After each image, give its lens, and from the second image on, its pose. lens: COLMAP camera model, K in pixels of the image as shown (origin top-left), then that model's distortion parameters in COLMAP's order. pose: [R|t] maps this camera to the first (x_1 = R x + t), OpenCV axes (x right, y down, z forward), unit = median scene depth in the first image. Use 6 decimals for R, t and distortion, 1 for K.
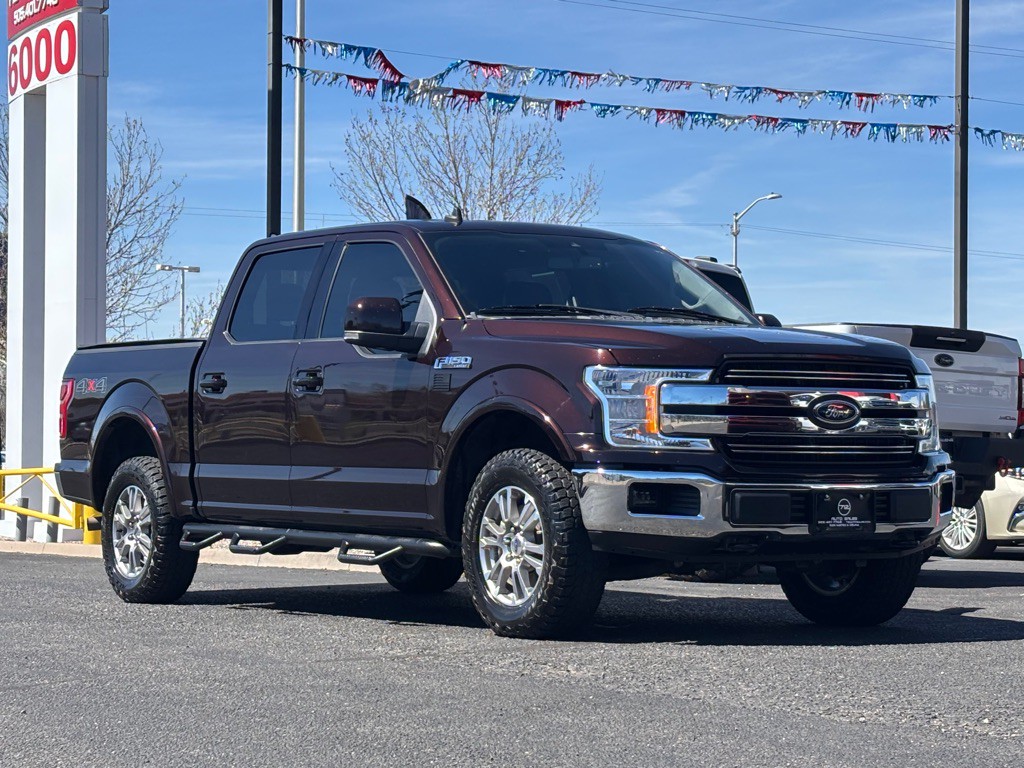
lens RADIAL K [[2507.8, 0, 488.5], [0, 2507.8, 404.3], [0, 0, 1]] dist [0.216185, 0.000000]
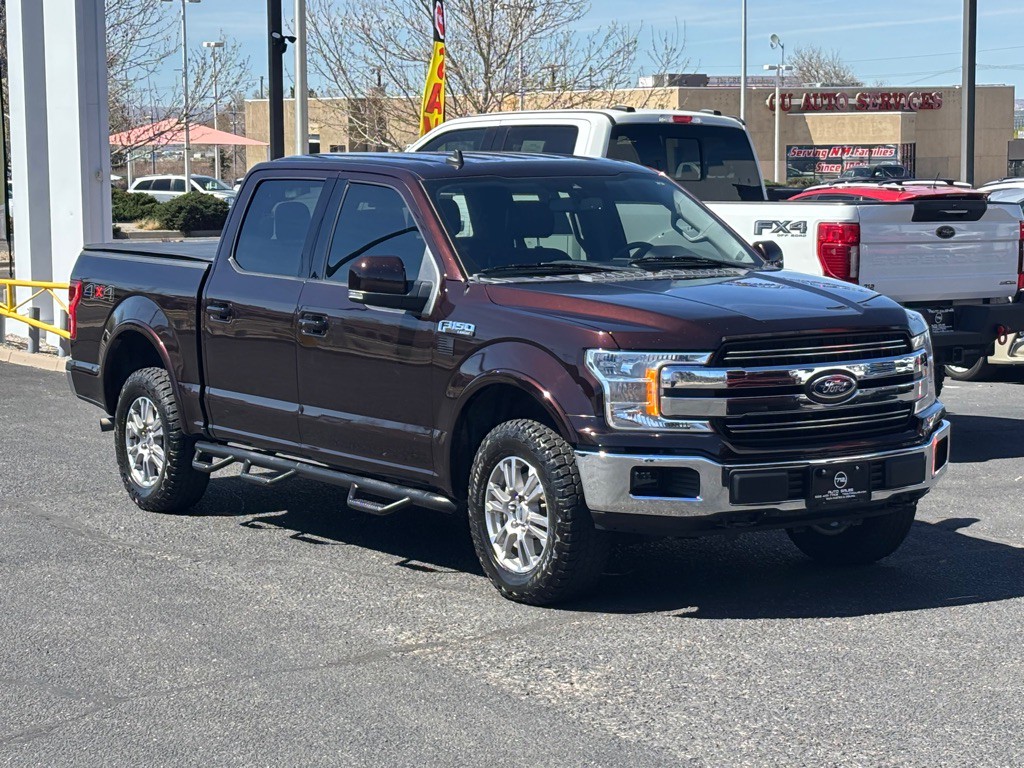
lens RADIAL K [[2507.8, 0, 495.5], [0, 2507.8, 404.5], [0, 0, 1]] dist [0.216185, 0.000000]
pose [[0.999897, -0.014207, -0.002130, 0.003372], [0.014363, 0.991173, 0.131791, -0.119806], [0.000239, -0.131808, 0.991275, -0.010014]]
